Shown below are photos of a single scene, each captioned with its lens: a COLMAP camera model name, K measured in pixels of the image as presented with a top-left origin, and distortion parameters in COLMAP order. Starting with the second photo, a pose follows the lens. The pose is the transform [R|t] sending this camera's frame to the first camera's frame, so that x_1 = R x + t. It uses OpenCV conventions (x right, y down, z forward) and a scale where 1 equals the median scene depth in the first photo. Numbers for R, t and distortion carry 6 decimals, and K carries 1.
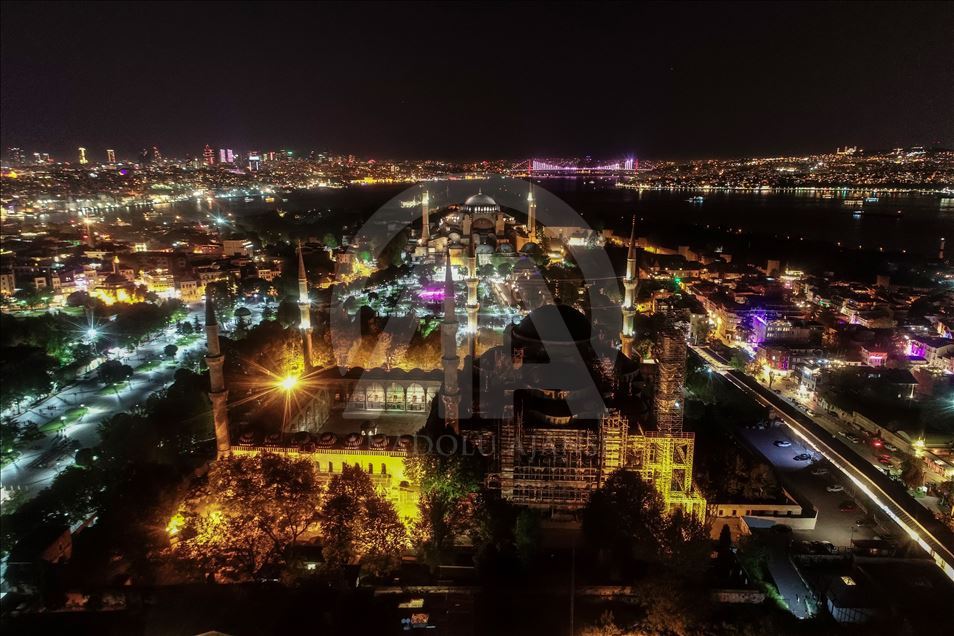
lens RADIAL K [[642.5, 0, 474.8], [0, 642.5, 318.0], [0, 0, 1]] dist [-0.005334, 0.006387]
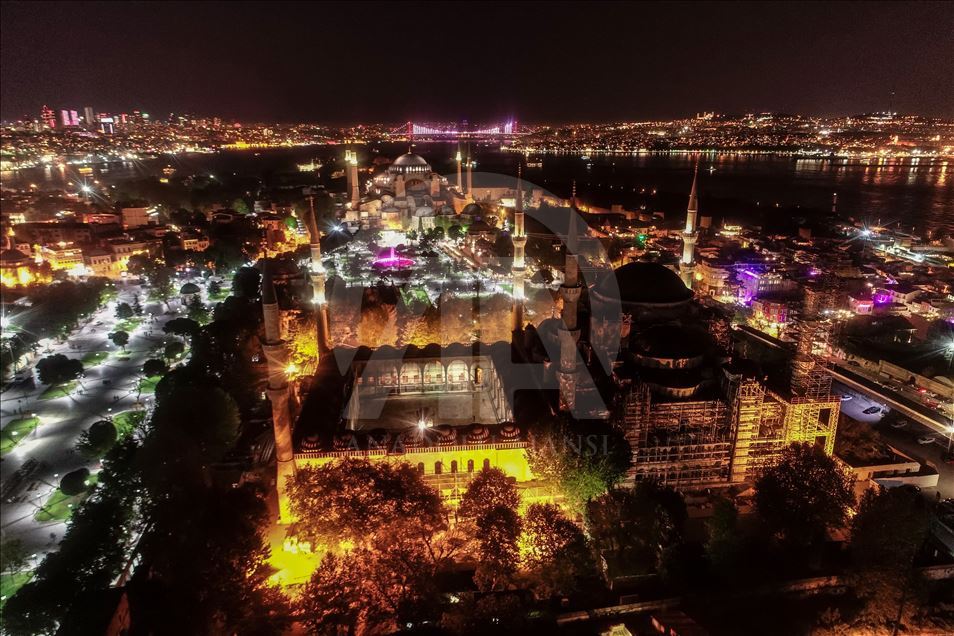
lens RADIAL K [[642.5, 0, 477.1], [0, 642.5, 318.3], [0, 0, 1]] dist [-0.005334, 0.006387]
pose [[0.982080, -0.051655, 0.181249, -0.120241], [0.042149, 0.997545, 0.055916, -0.001240], [-0.183692, -0.047275, 0.981846, 0.076527]]
